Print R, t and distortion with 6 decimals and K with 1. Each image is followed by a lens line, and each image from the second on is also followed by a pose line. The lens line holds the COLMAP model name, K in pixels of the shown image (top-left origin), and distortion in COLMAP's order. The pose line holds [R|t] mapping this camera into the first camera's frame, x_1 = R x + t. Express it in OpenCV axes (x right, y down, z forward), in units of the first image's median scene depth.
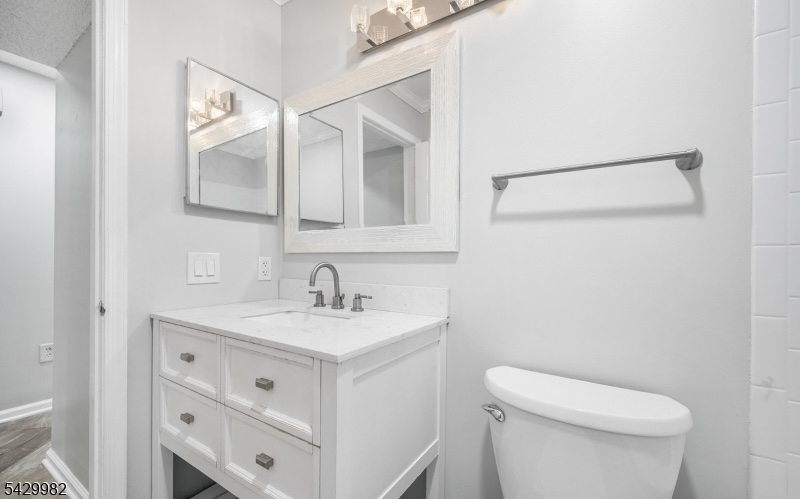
lens RADIAL K [[328.9, 0, 404.5], [0, 328.9, 262.1], [0, 0, 1]] dist [-0.001423, 0.000006]
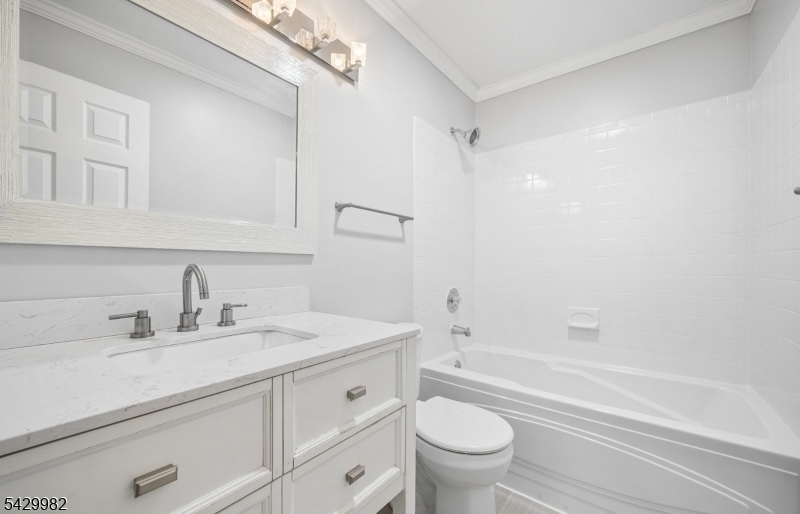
lens RADIAL K [[324.2, 0, 399.8], [0, 324.2, 260.9], [0, 0, 1]] dist [0.002533, -0.000390]
pose [[0.082841, 0.002439, 0.996560, -0.989102], [-0.004221, 0.999989, -0.002096, -0.007106], [-0.996554, -0.004033, 0.082851, 0.584023]]
